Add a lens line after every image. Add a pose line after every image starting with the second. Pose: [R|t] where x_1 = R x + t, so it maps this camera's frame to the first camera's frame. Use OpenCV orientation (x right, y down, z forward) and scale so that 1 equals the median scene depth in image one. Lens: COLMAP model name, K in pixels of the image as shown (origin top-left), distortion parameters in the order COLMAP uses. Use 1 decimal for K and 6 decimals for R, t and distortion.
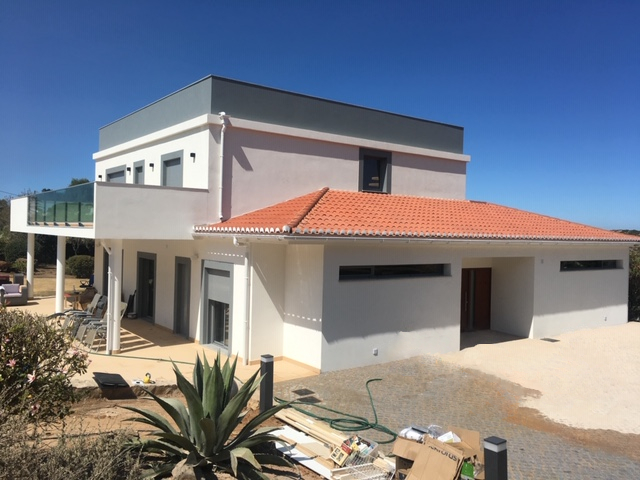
lens RADIAL K [[546.8, 0, 319.5], [0, 546.8, 249.3], [0, 0, 1]] dist [-0.004769, -0.001560]
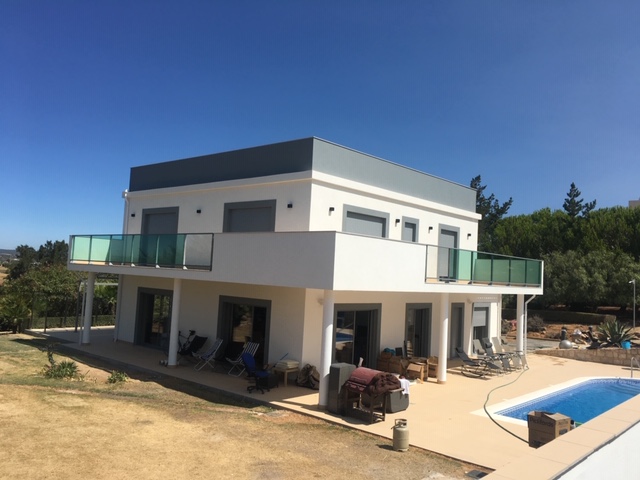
lens RADIAL K [[574.6, 0, 320.0], [0, 574.6, 240.0], [0, 0, 1]] dist [0.010636, 0.000884]
pose [[-0.207845, 0.020642, 0.977944, -1.526089], [-0.026926, 0.999278, -0.026815, -0.092469], [-0.977791, -0.031905, -0.207140, 1.547956]]
